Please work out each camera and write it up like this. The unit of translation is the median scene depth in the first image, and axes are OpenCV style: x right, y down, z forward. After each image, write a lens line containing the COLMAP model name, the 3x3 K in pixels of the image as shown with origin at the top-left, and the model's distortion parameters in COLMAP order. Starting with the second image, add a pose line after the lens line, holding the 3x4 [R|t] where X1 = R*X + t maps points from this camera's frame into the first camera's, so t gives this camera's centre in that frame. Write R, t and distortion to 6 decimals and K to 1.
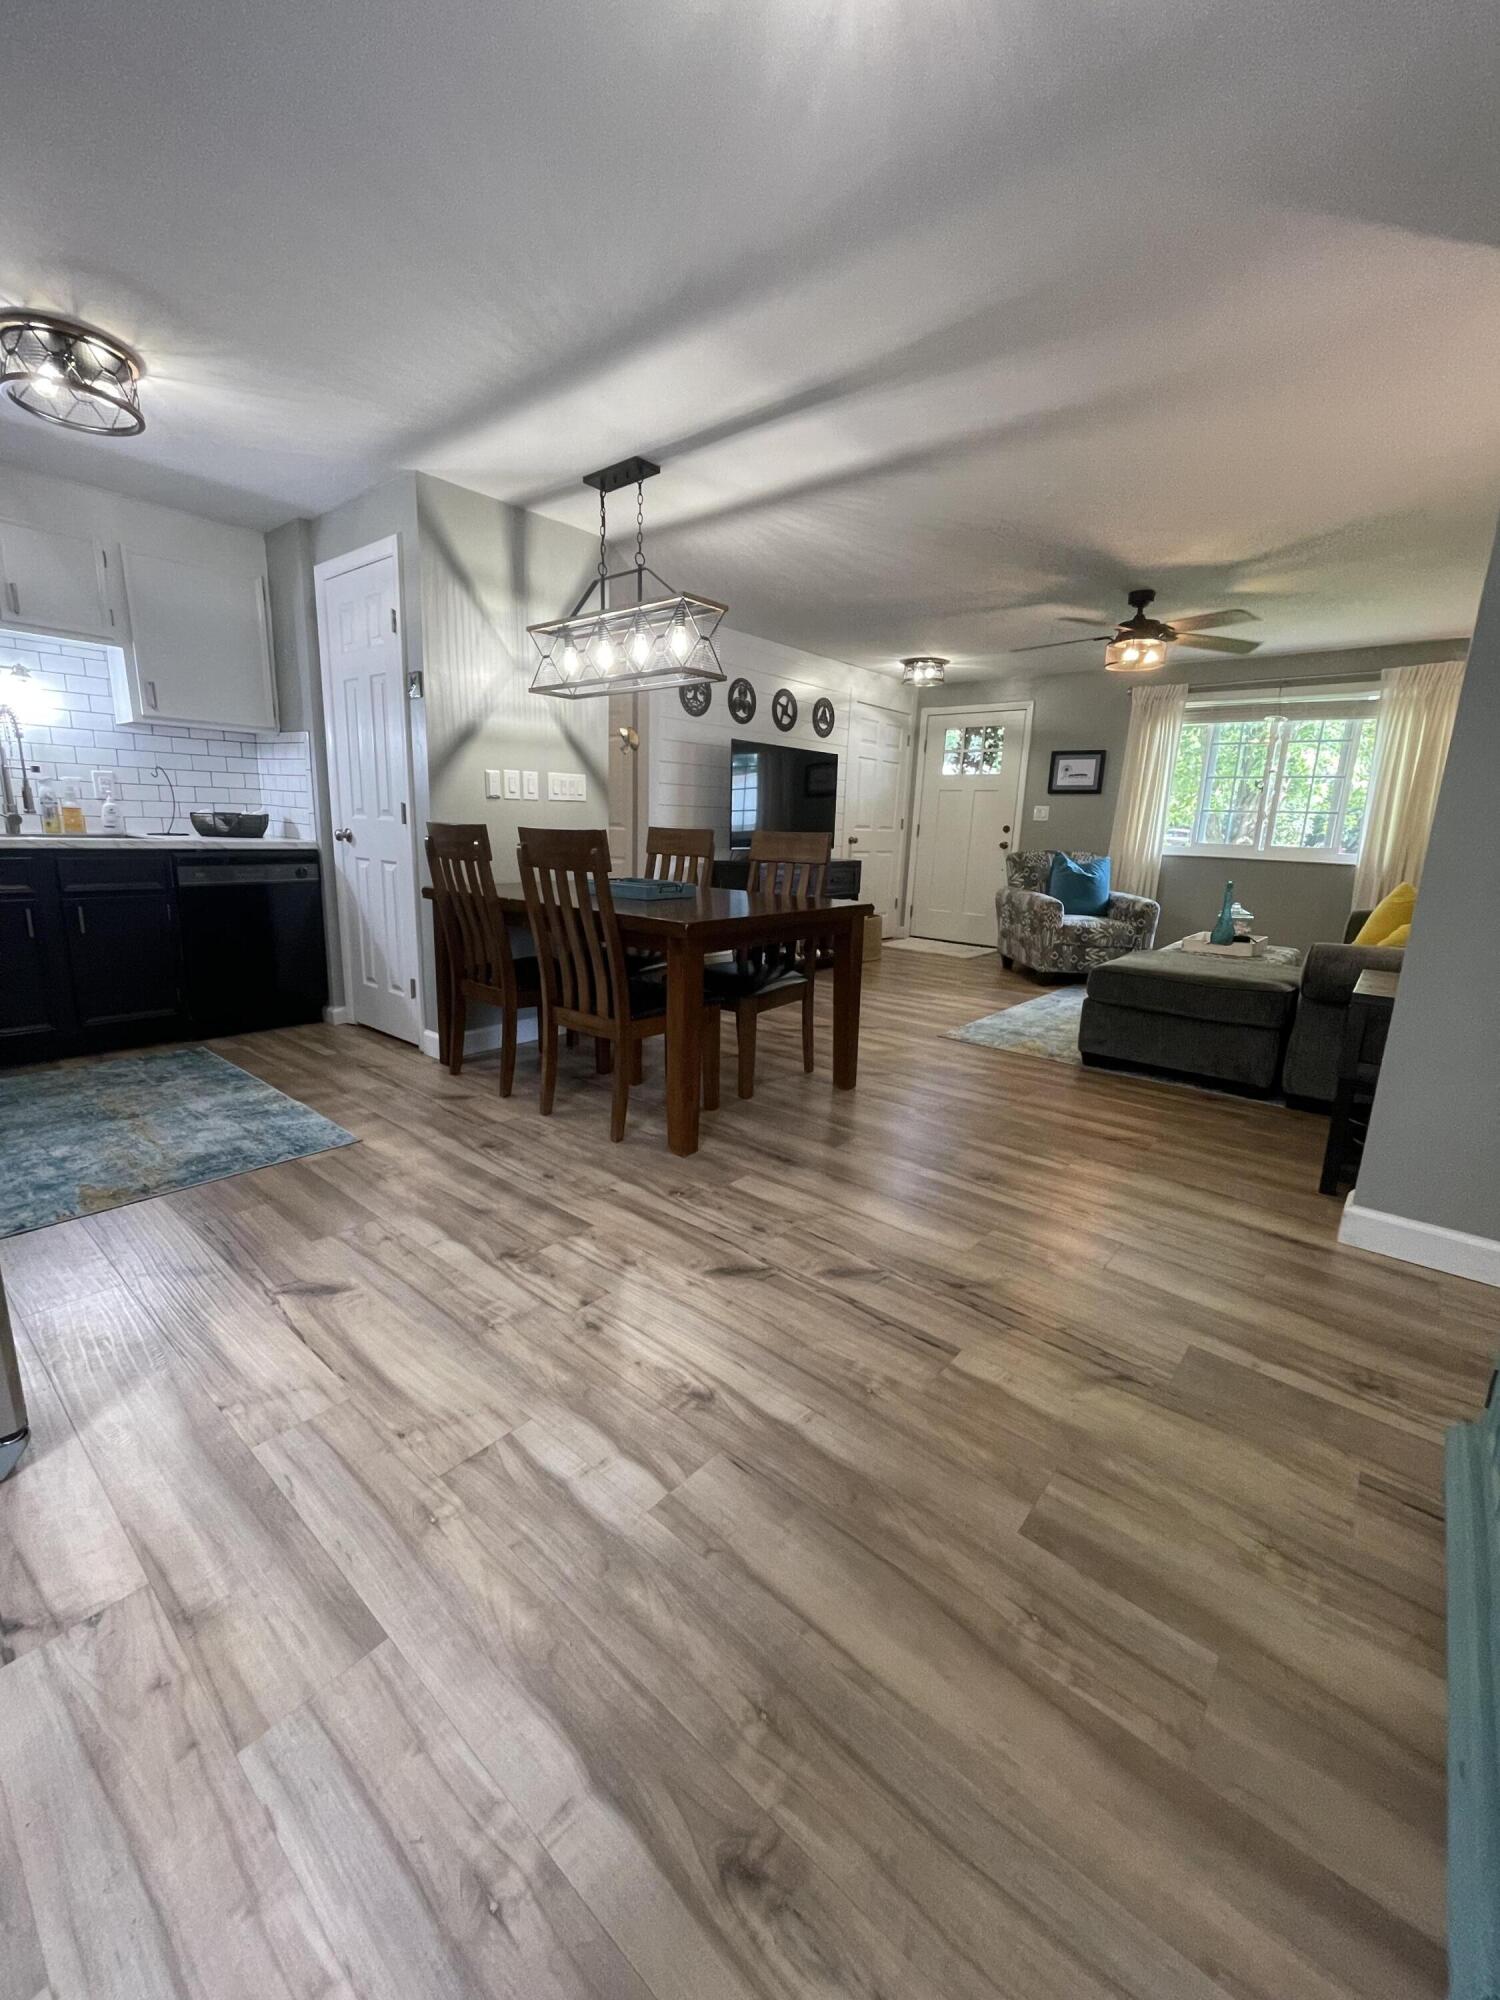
lens RADIAL K [[804.5, 0, 742.8], [0, 804.5, 995.2], [0, 0, 1]] dist [-0.004275, 0.000438]
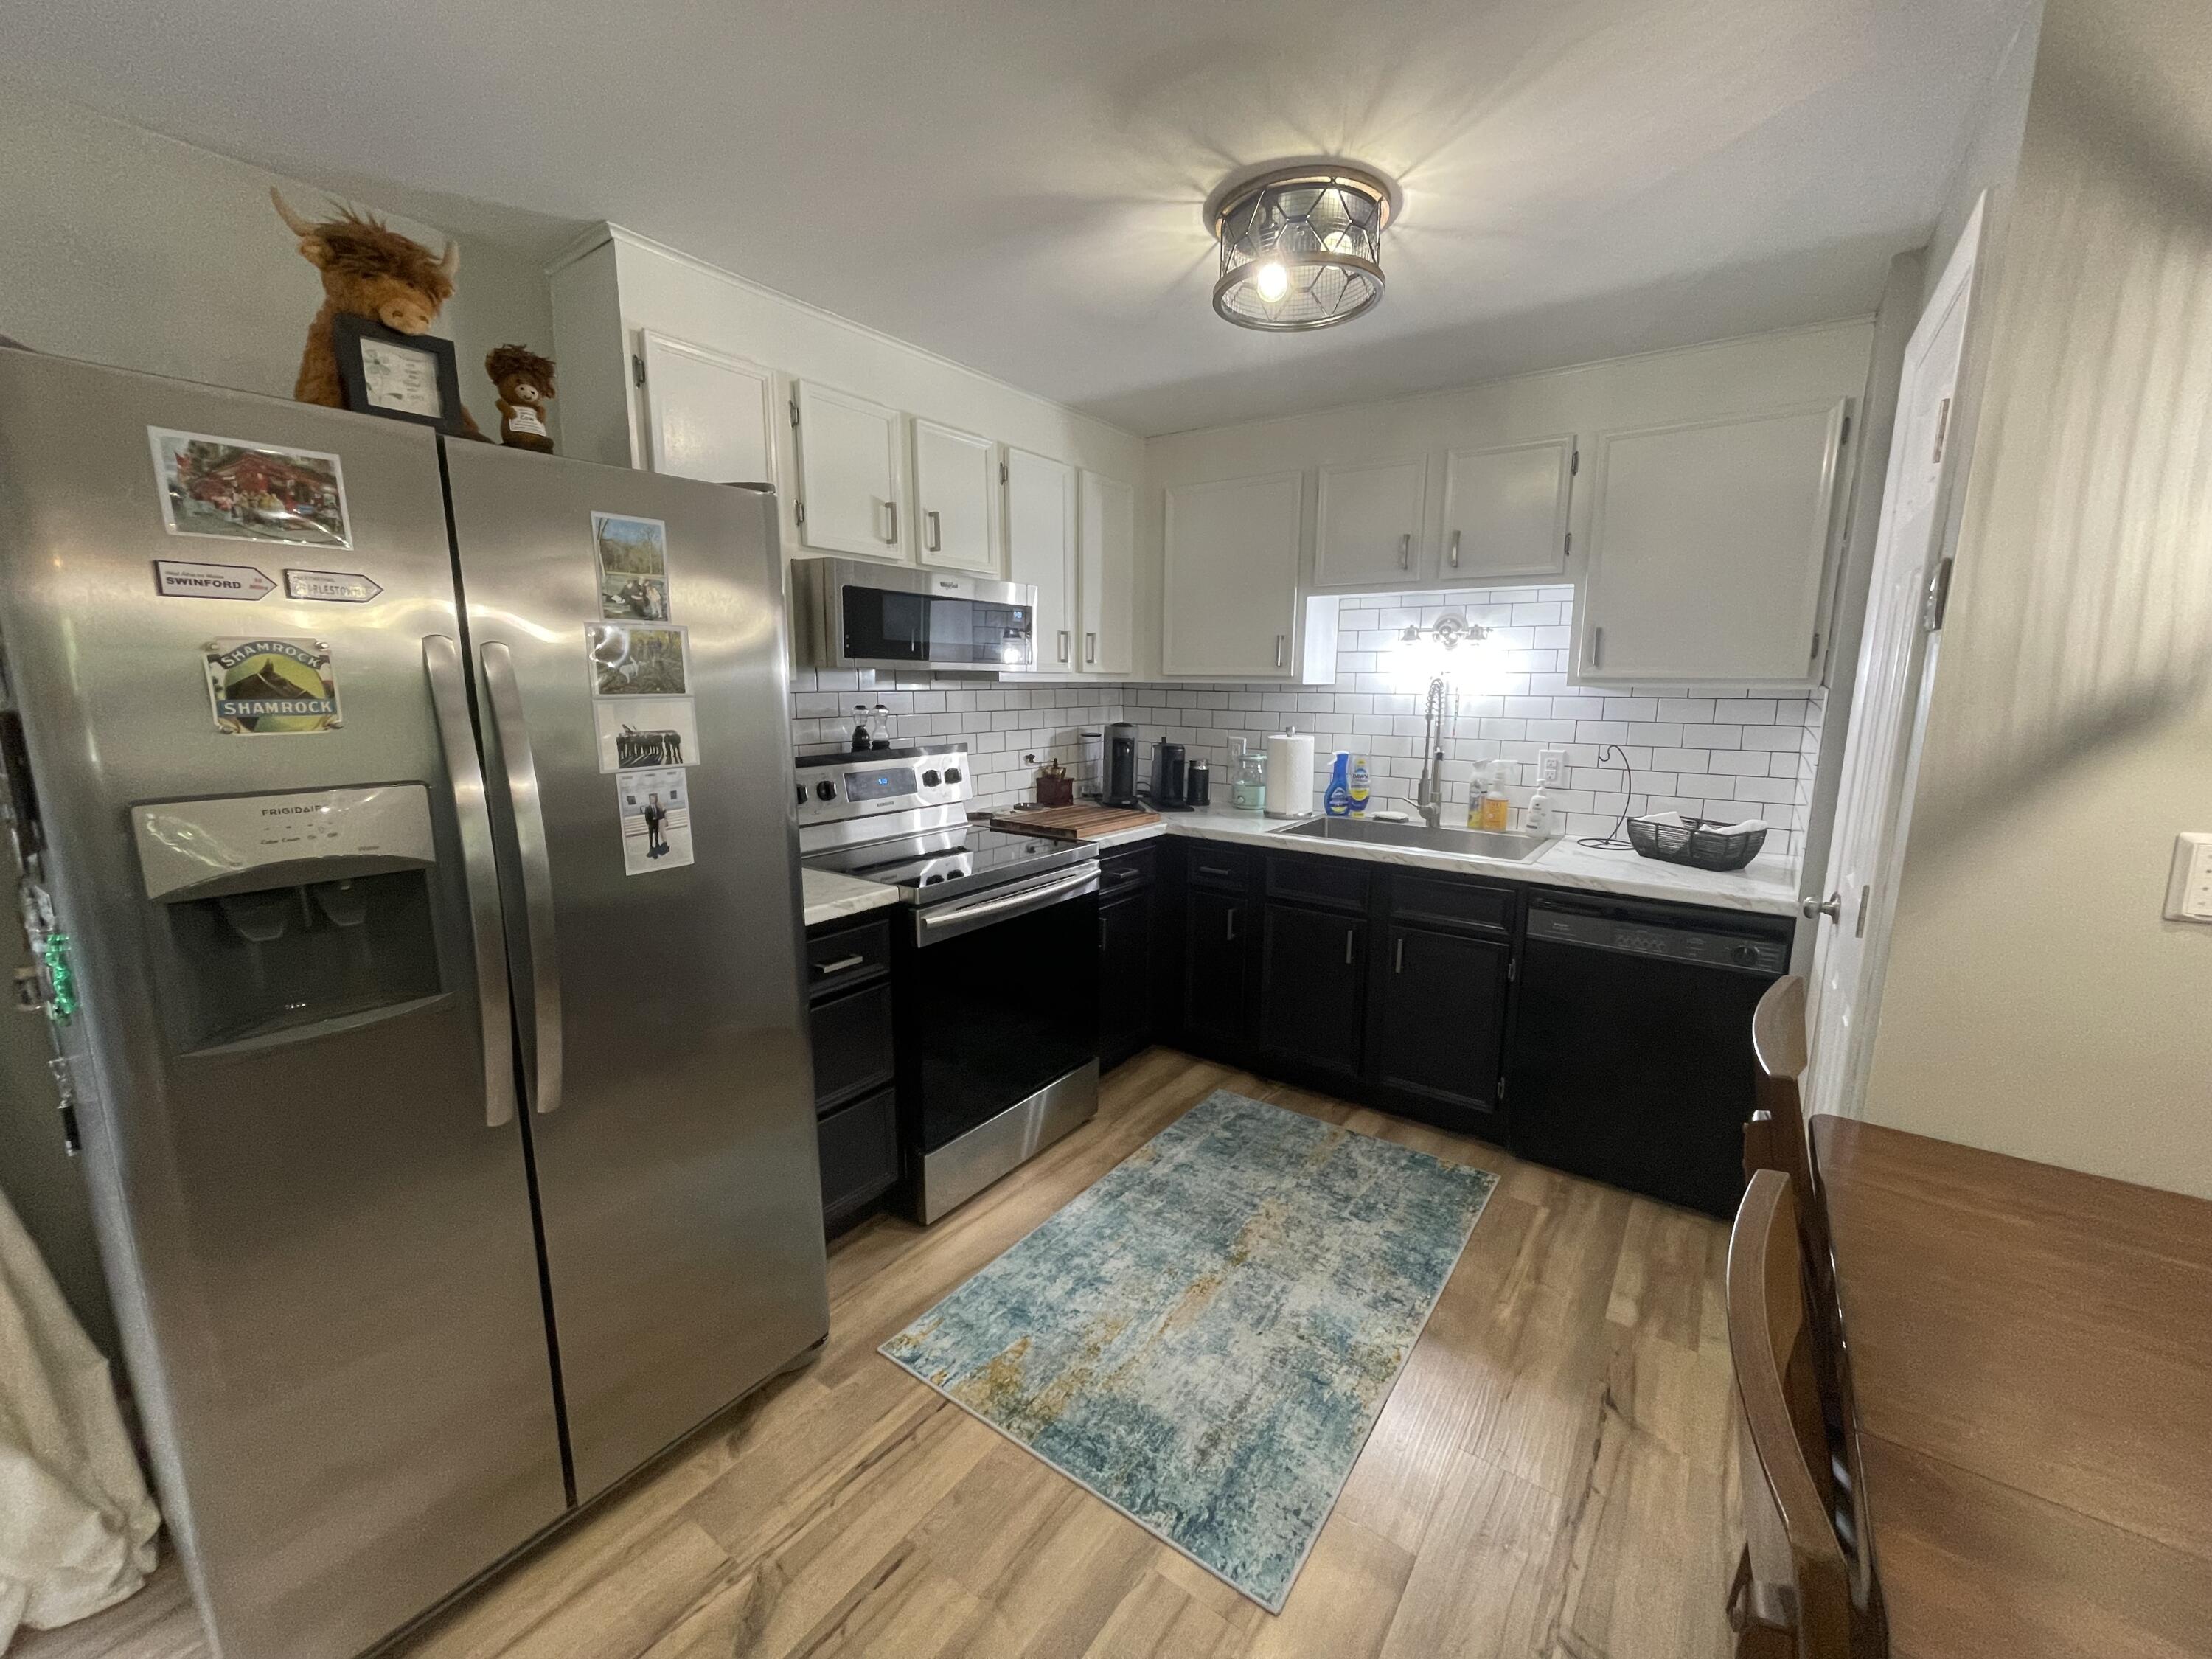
lens RADIAL K [[889.8, 0, 1109.7], [0, 889.8, 835.4], [0, 0, 1]] dist [-0.004275, 0.000438]
pose [[0.077045, 0.144790, -0.986458, -0.020006], [-0.211502, 0.969255, 0.125746, -0.204359], [0.974336, 0.198949, 0.105300, 0.497642]]
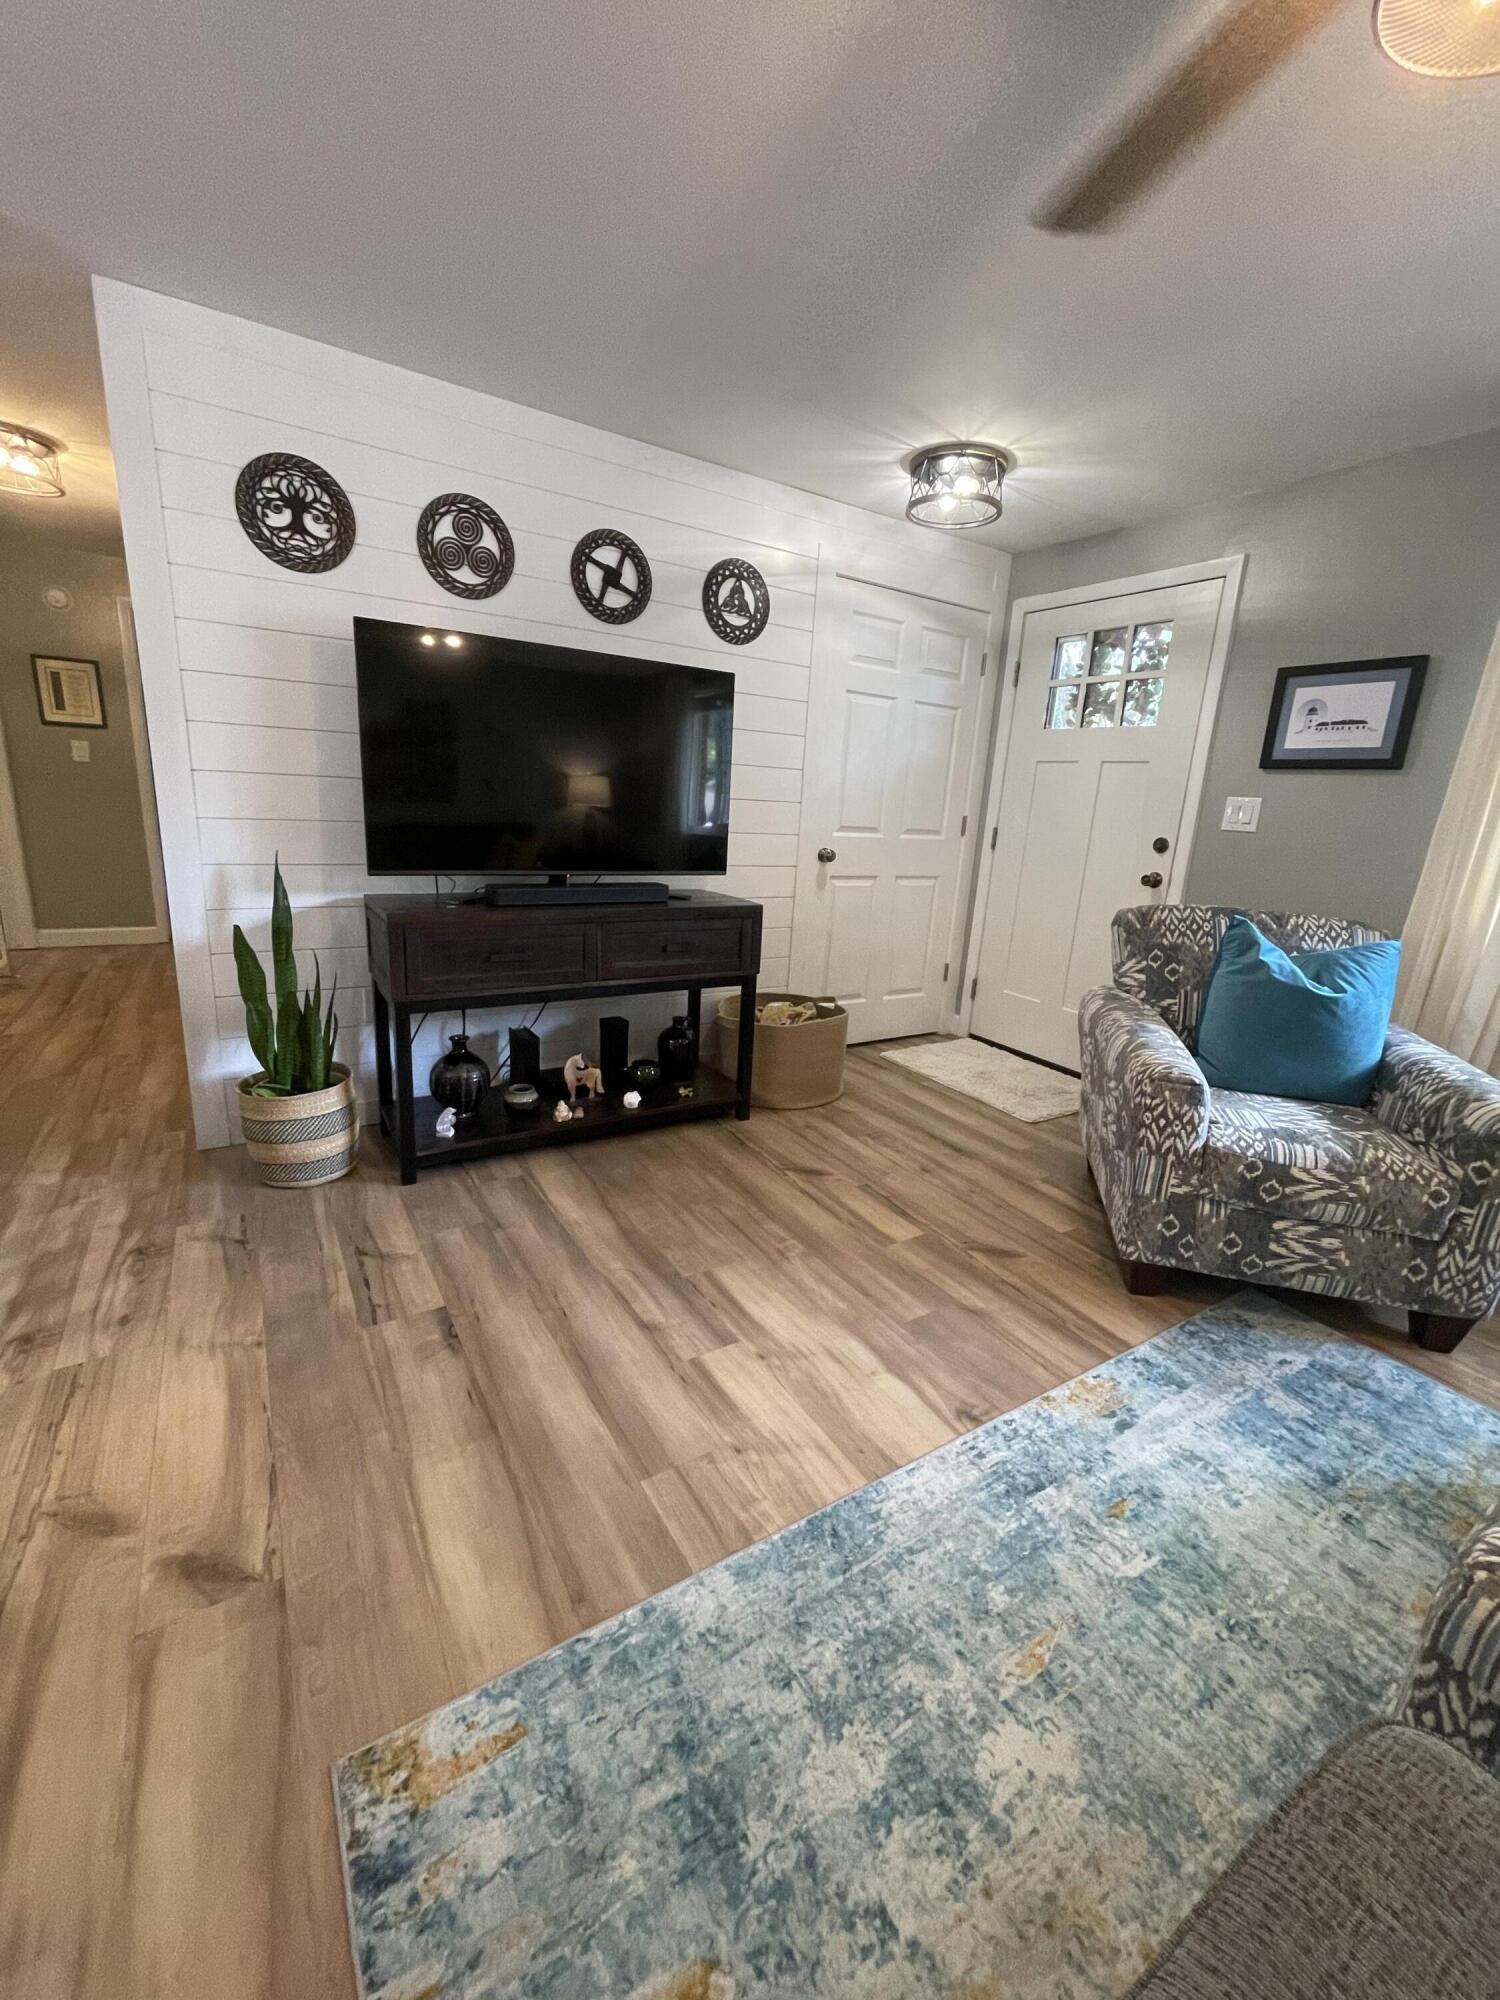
lens RADIAL K [[804.5, 0, 742.8], [0, 804.5, 995.2], [0, 0, 1]] dist [-0.004275, 0.000438]
pose [[0.953289, 0.094346, -0.286949, 0.417480], [-0.090078, 0.995539, 0.028073, -0.195264], [0.288318, -0.000914, 0.957534, 0.847439]]
